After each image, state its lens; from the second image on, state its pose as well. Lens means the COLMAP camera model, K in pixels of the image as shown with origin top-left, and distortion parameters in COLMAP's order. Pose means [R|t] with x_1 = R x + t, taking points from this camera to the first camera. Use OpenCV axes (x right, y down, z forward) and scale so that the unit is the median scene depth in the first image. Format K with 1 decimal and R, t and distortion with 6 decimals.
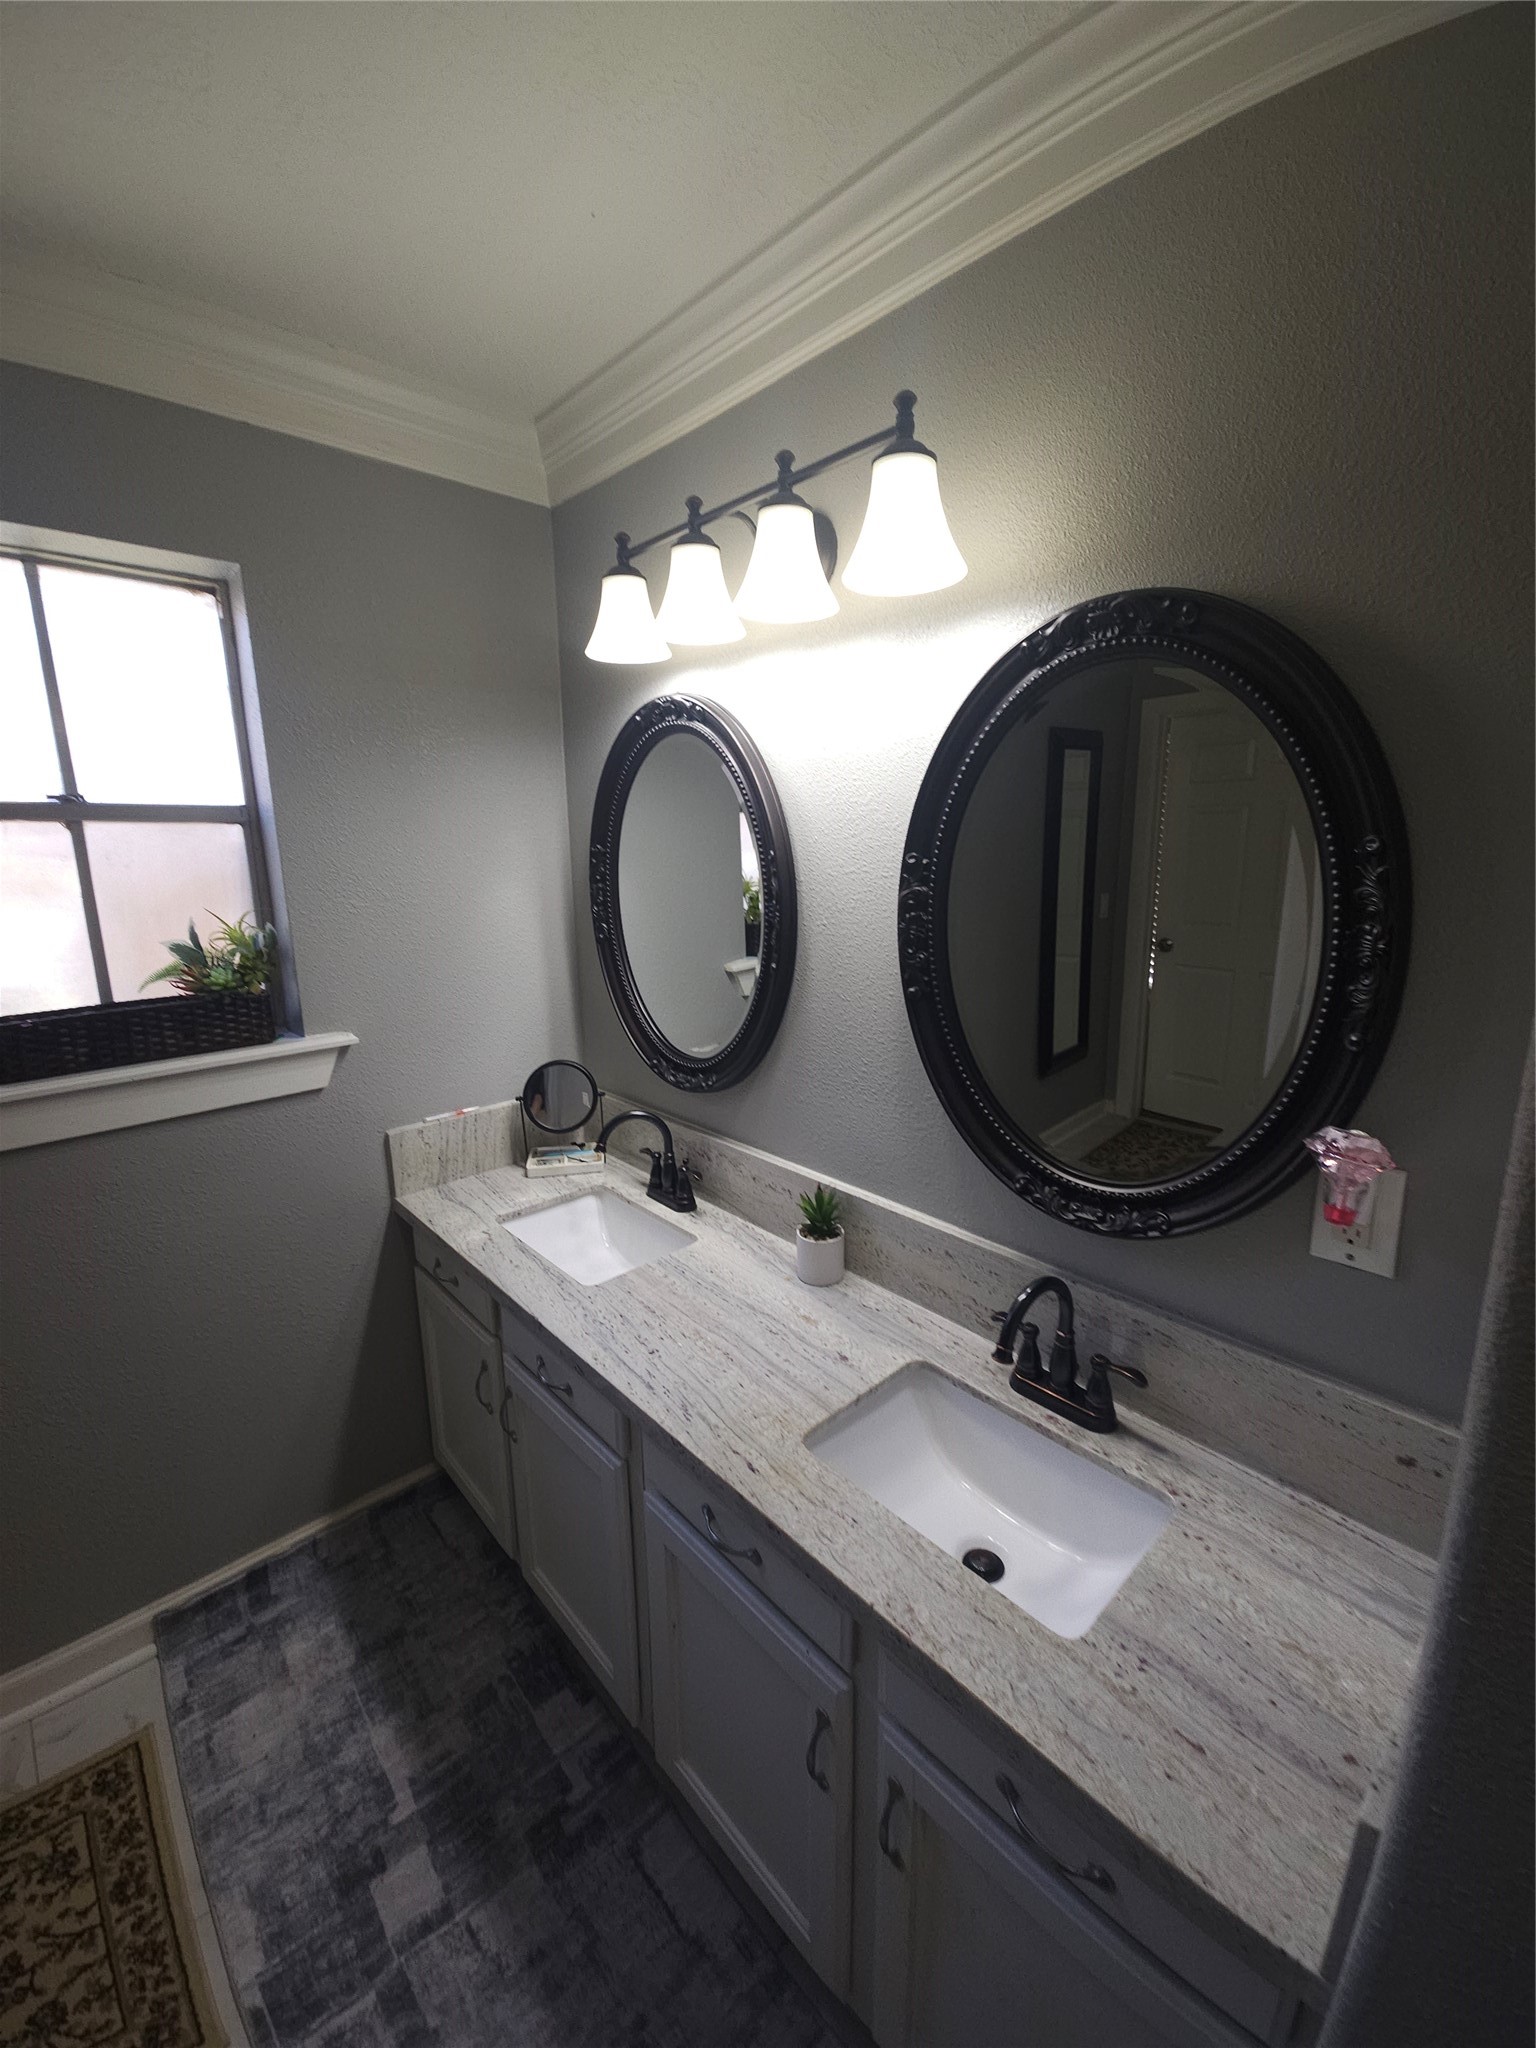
lens RADIAL K [[835.2, 0, 758.3], [0, 835.2, 1005.3], [0, 0, 1]] dist [0.005668, -0.005319]
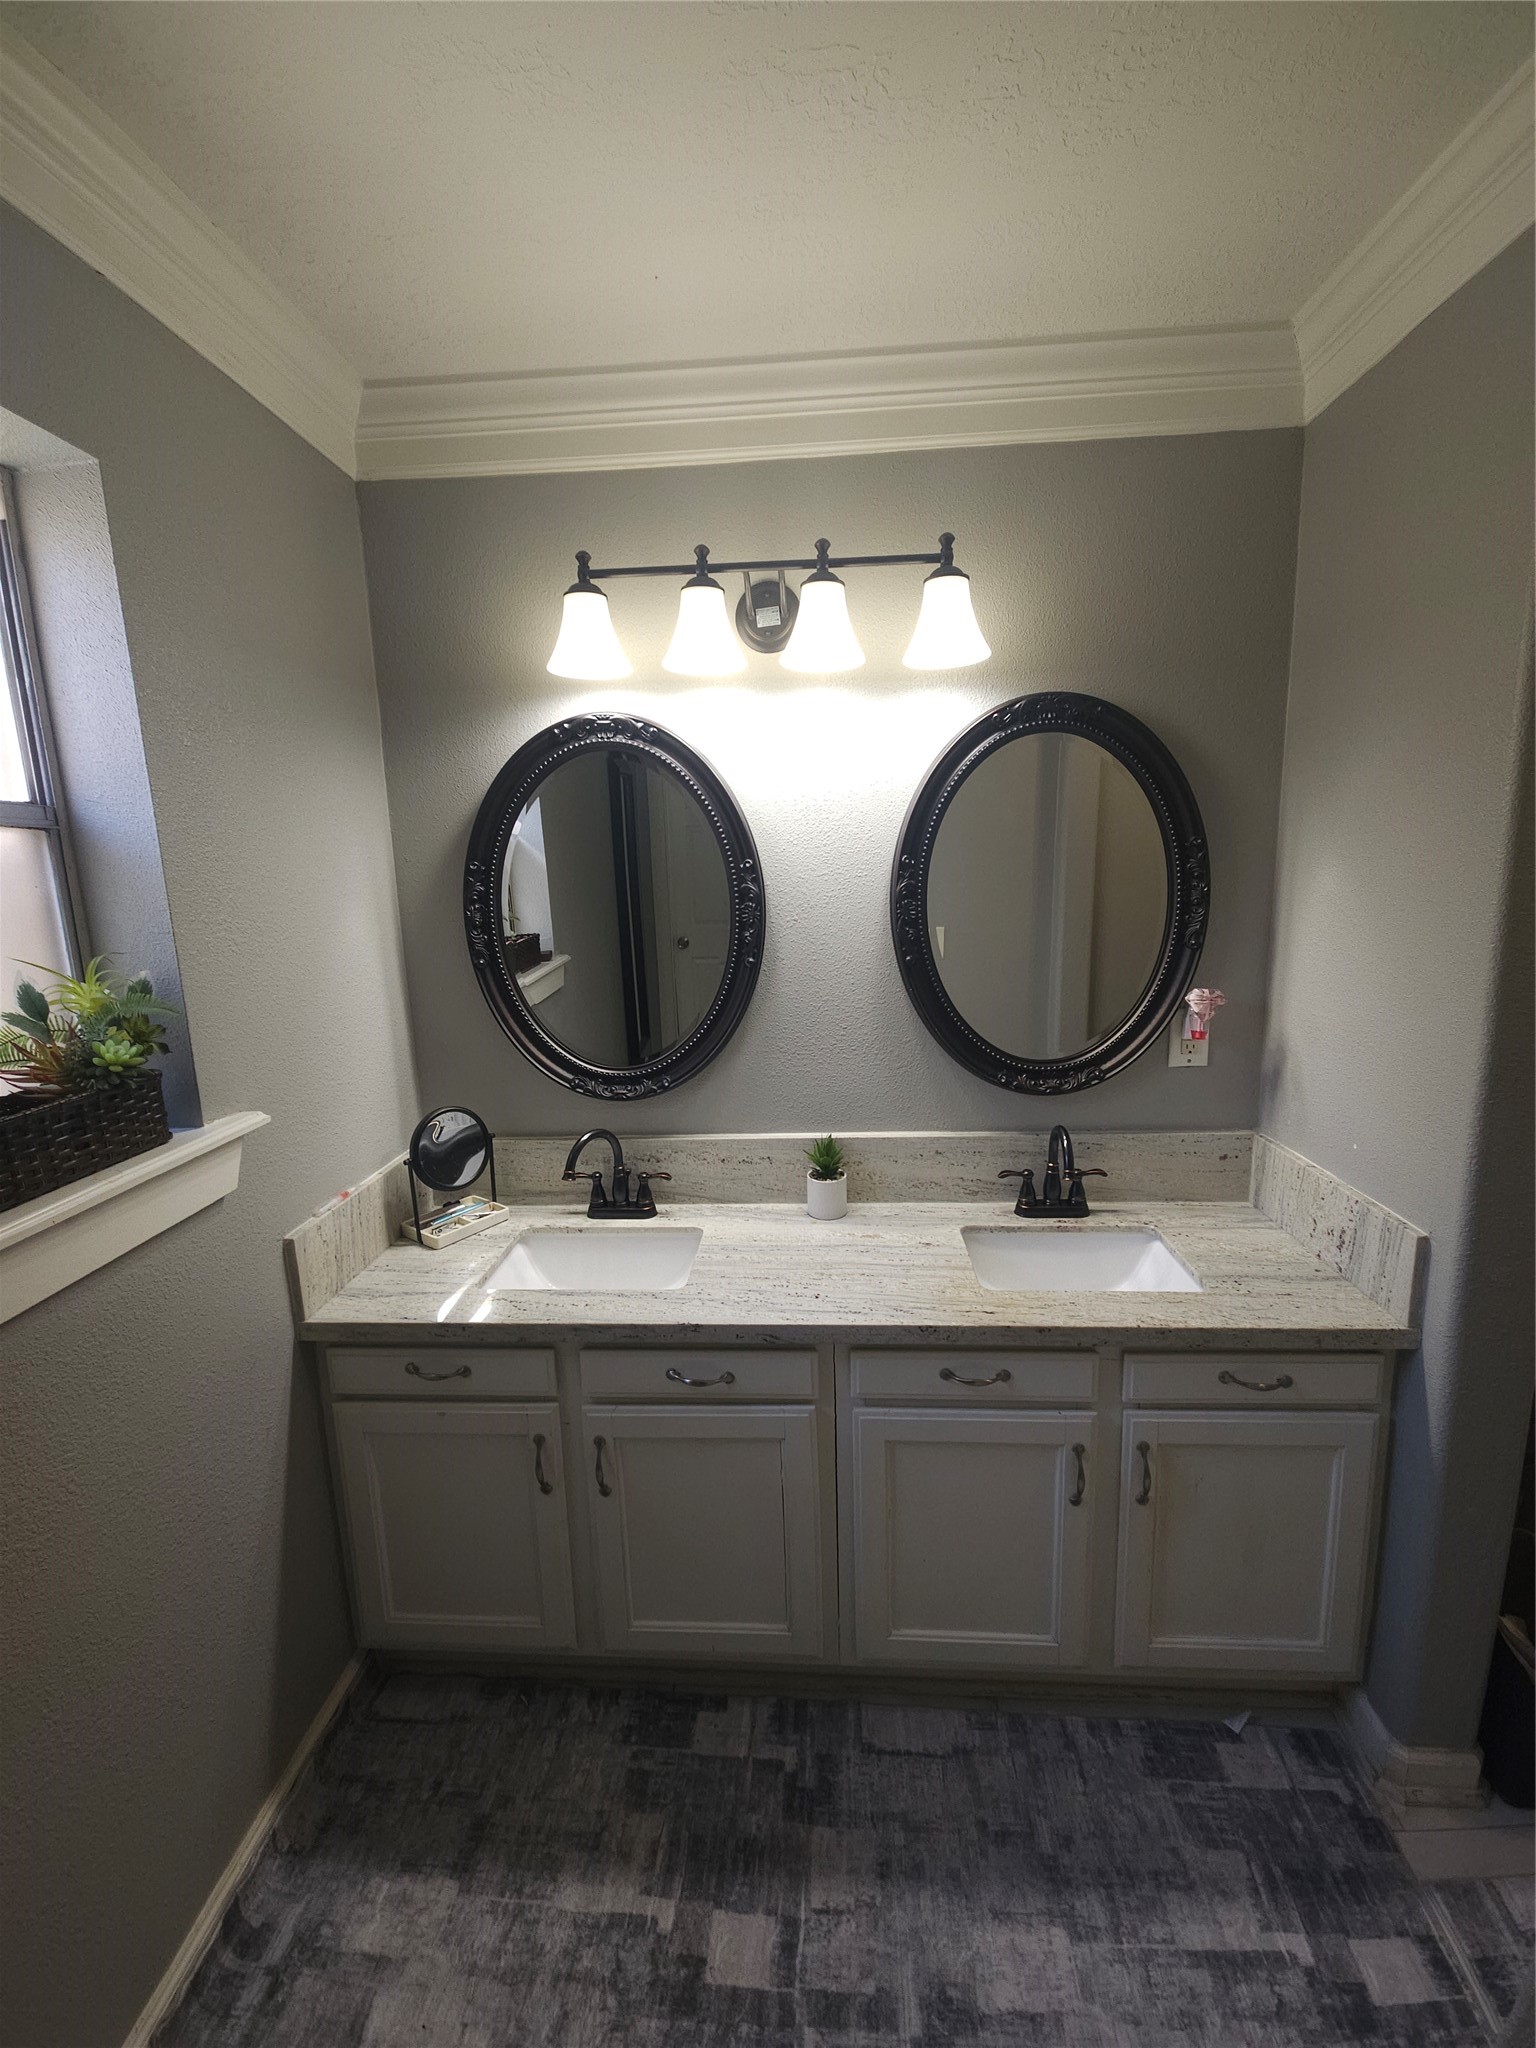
lens RADIAL K [[835.2, 0, 758.6], [0, 835.2, 1013.3], [0, 0, 1]] dist [0.005668, -0.005319]
pose [[0.720323, -0.123423, 0.682570, -0.844131], [0.157918, 0.987381, 0.011886, 0.013126], [-0.675423, 0.099229, 0.730724, 0.181232]]
